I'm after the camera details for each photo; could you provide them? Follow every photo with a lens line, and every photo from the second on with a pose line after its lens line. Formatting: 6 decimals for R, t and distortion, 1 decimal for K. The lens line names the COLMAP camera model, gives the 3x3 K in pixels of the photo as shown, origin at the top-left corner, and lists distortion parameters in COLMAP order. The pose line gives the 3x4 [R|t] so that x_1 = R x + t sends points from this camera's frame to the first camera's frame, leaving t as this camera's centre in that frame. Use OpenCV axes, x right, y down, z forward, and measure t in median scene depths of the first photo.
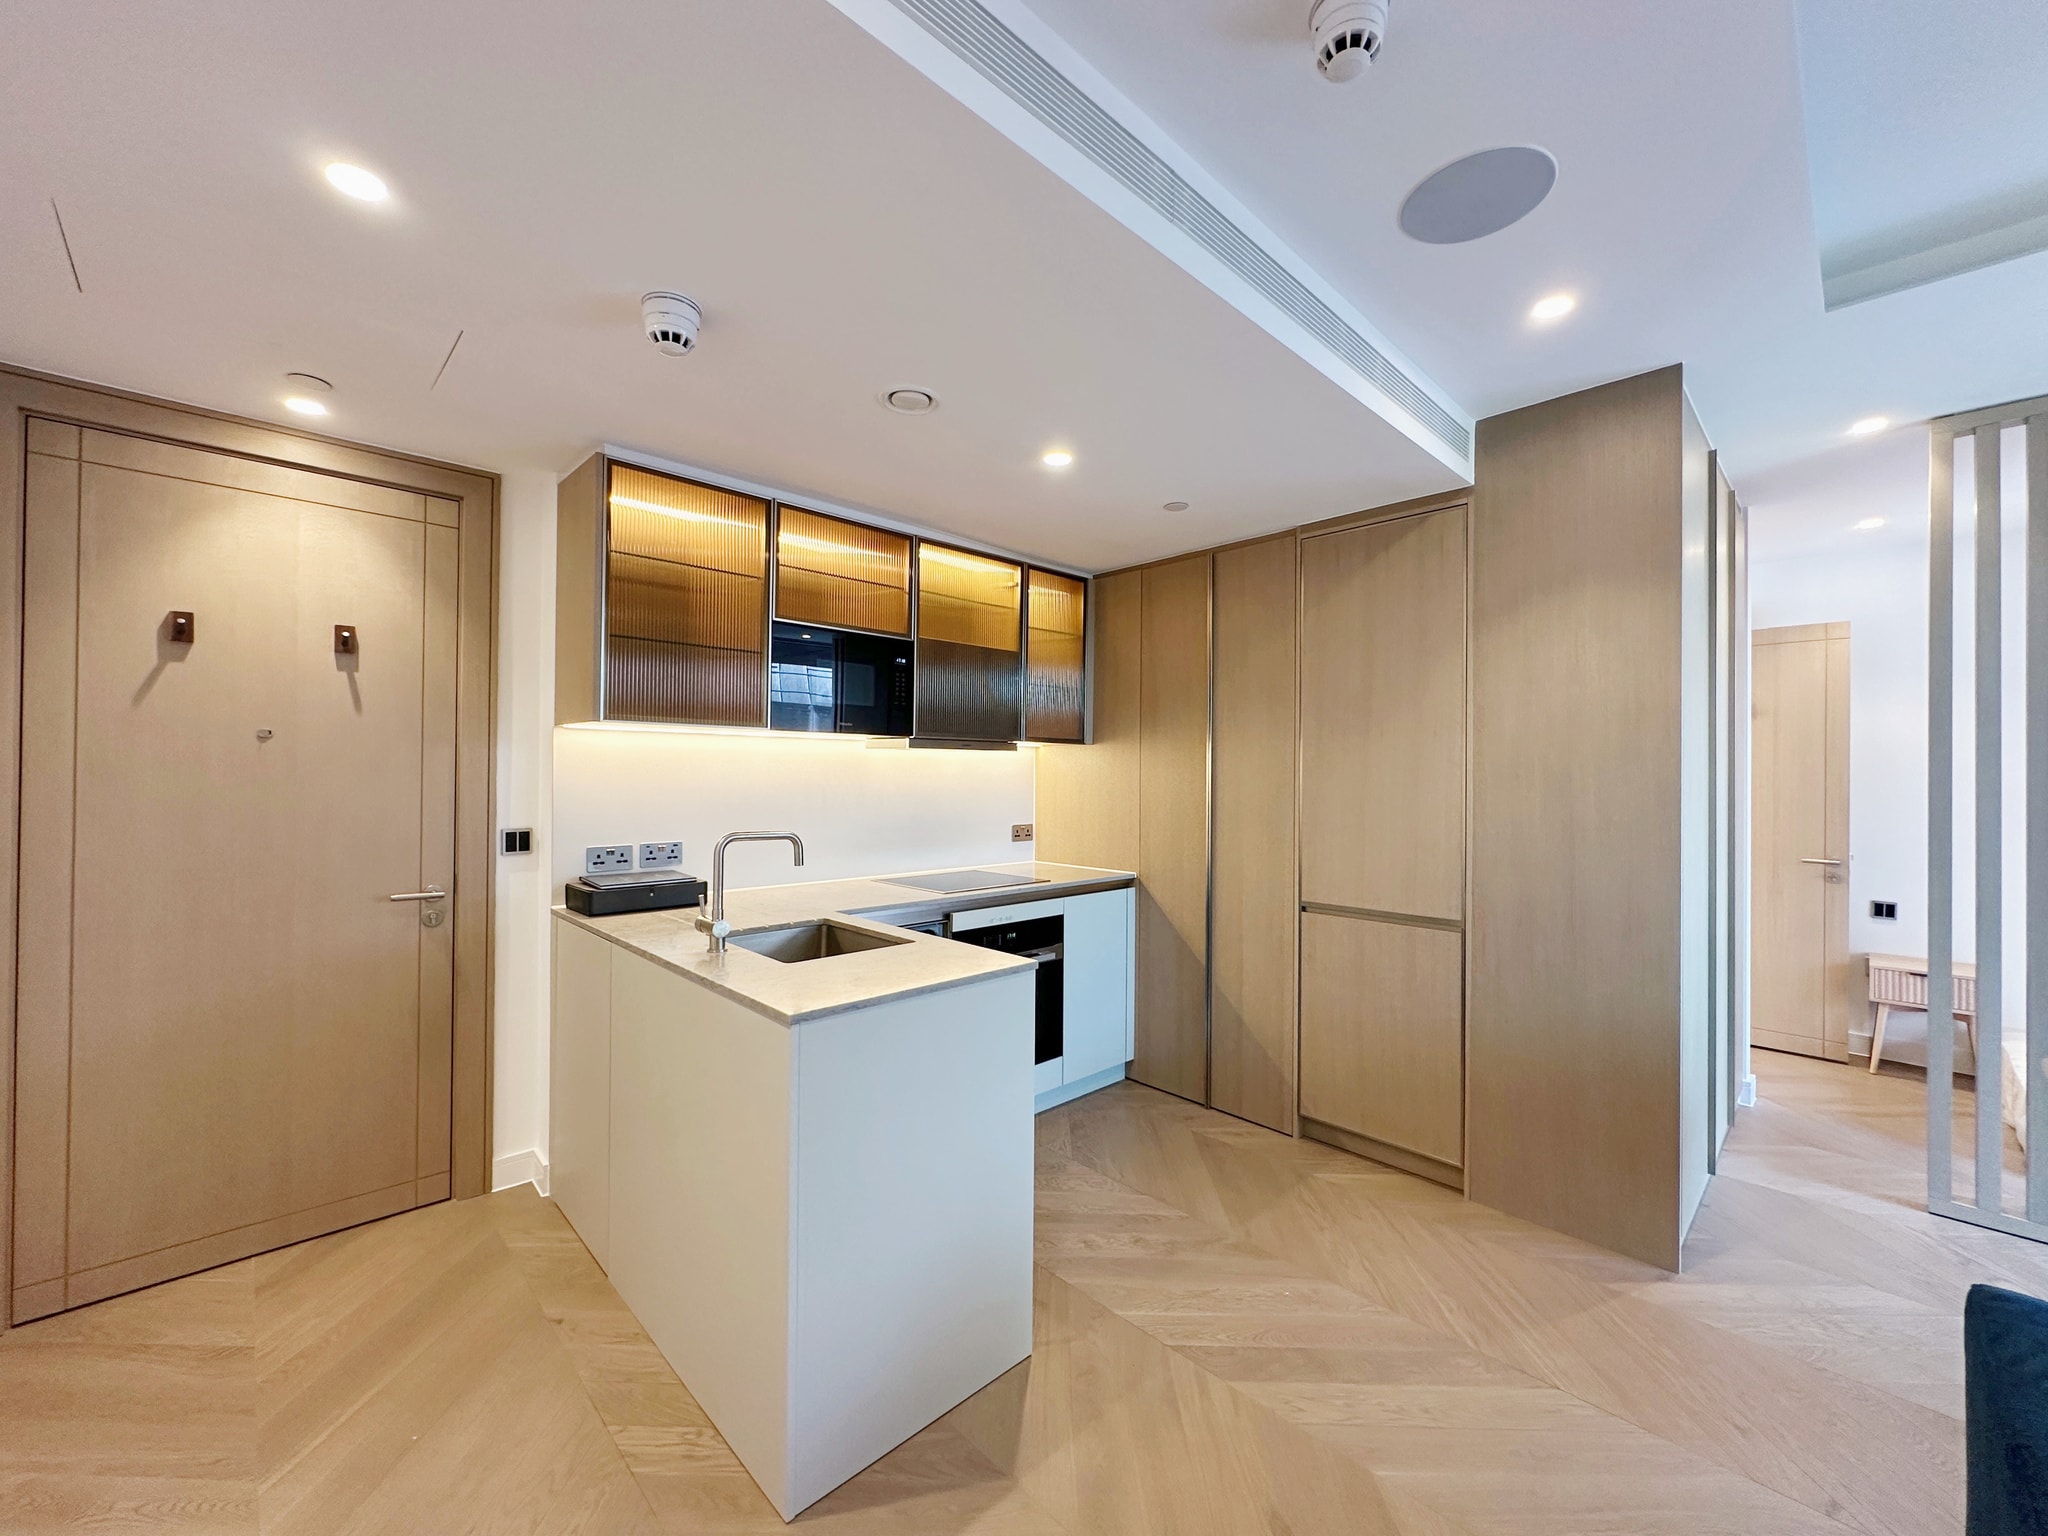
lens RADIAL K [[818.6, 0, 1022.0], [0, 818.6, 764.6], [0, 0, 1]] dist [-0.004031, 0.001255]
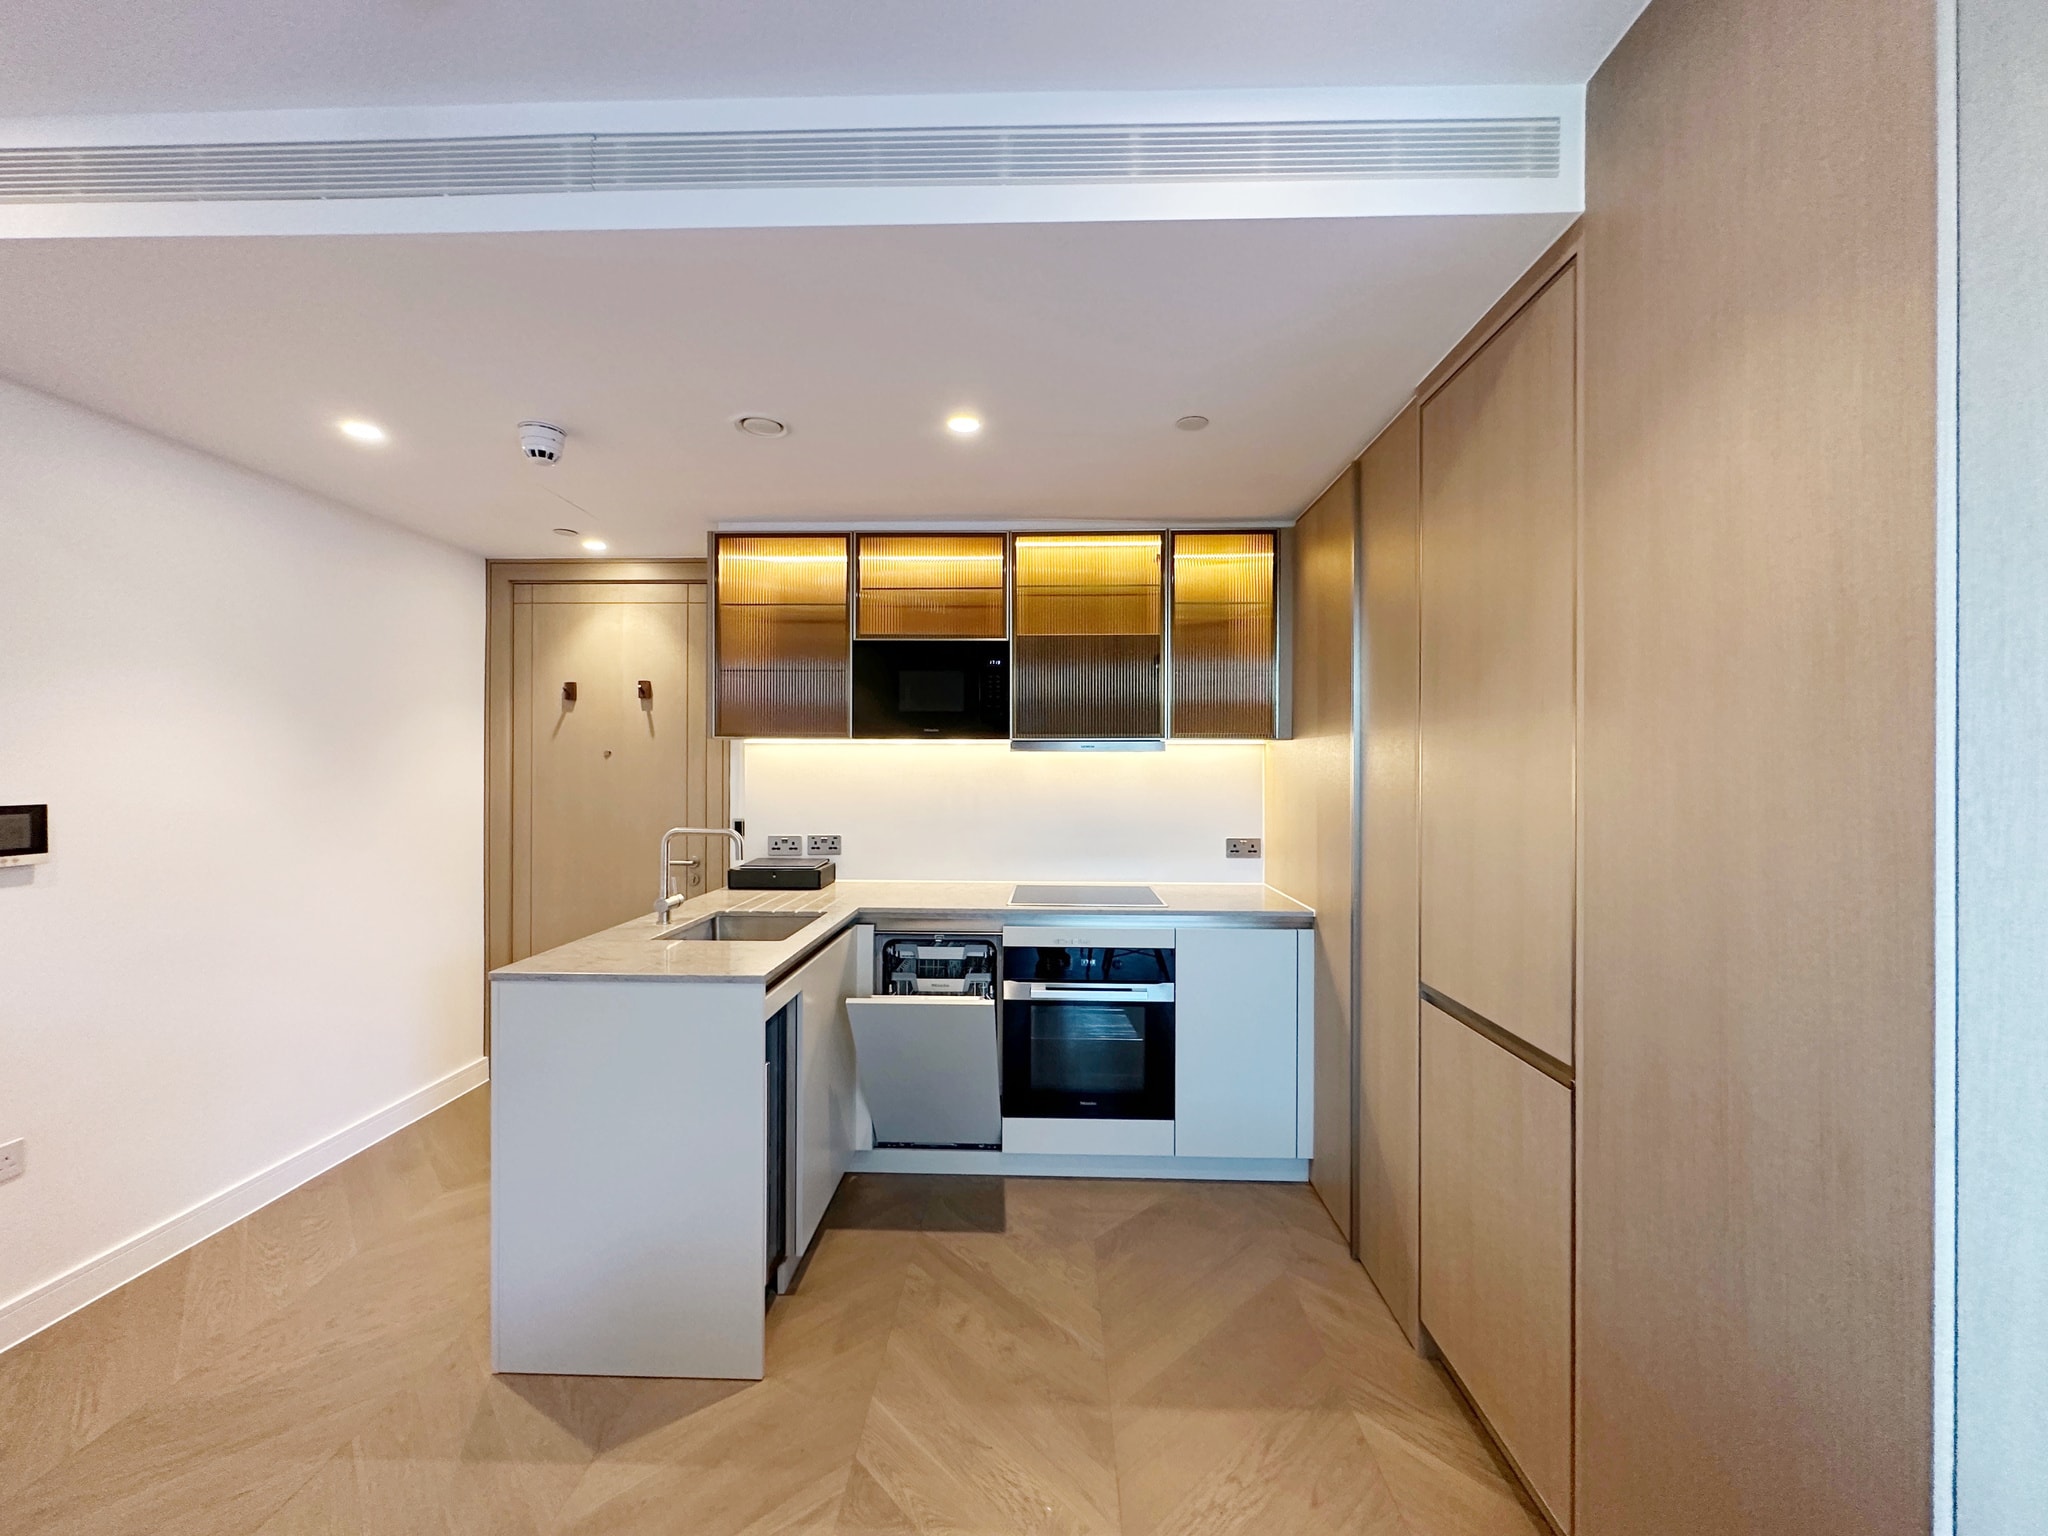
lens RADIAL K [[818.6, 0, 1022.2], [0, 818.6, 764.2], [0, 0, 1]] dist [-0.004031, 0.001255]
pose [[0.698187, -0.009240, -0.715856, 0.637543], [0.010449, 0.999942, -0.002716, -0.002594], [0.715840, -0.005584, 0.698242, 0.376978]]
